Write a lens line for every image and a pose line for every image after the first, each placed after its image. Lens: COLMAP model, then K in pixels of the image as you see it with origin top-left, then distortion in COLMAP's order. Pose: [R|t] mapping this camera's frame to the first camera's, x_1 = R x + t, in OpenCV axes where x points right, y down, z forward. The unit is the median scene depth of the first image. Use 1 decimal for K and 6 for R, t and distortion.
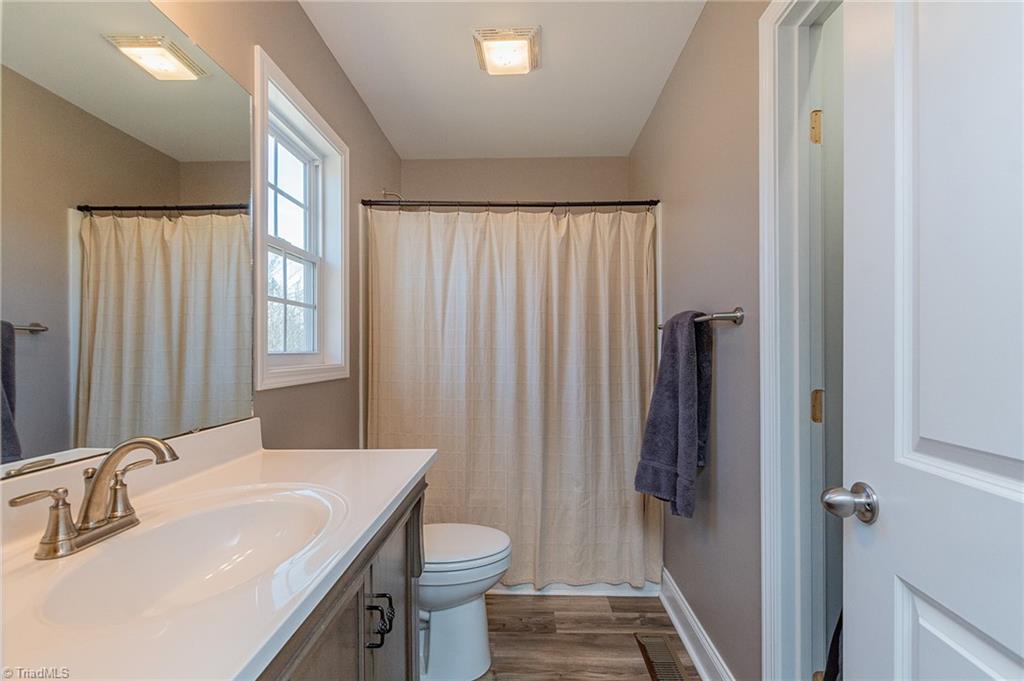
lens RADIAL K [[472.1, 0, 506.0], [0, 472.1, 350.0], [0, 0, 1]] dist [0.011675, -0.004260]
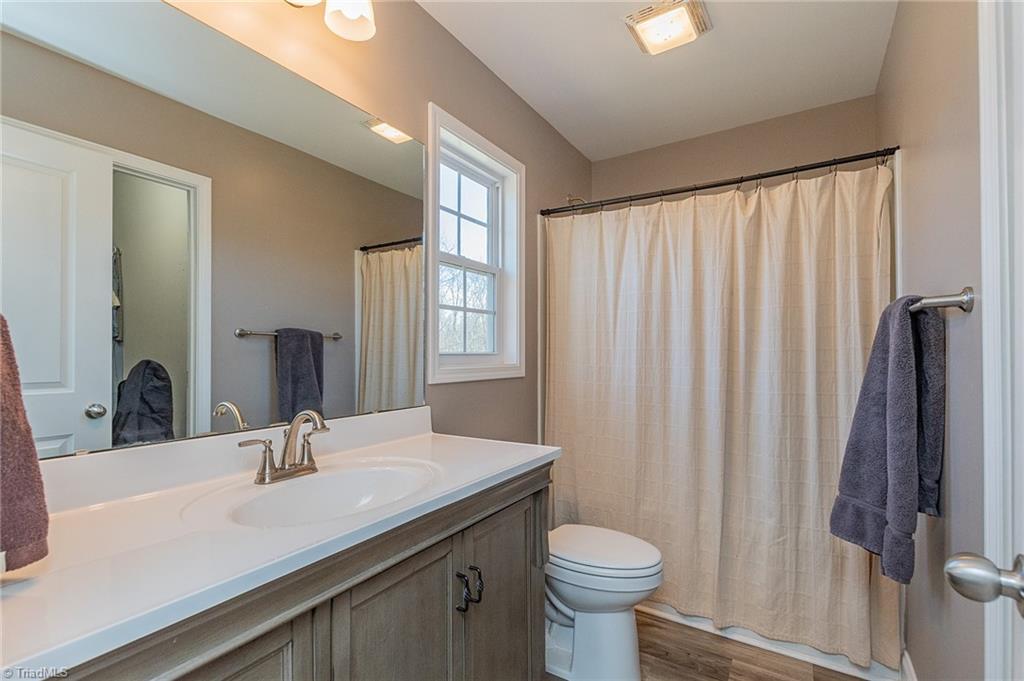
lens RADIAL K [[472.1, 0, 469.4], [0, 472.1, 349.9], [0, 0, 1]] dist [0.011675, -0.004260]
pose [[0.841478, -0.001762, -0.540288, 0.163936], [-0.001338, 0.999985, -0.005344, 0.003081], [0.540289, 0.005219, 0.841463, 0.023522]]
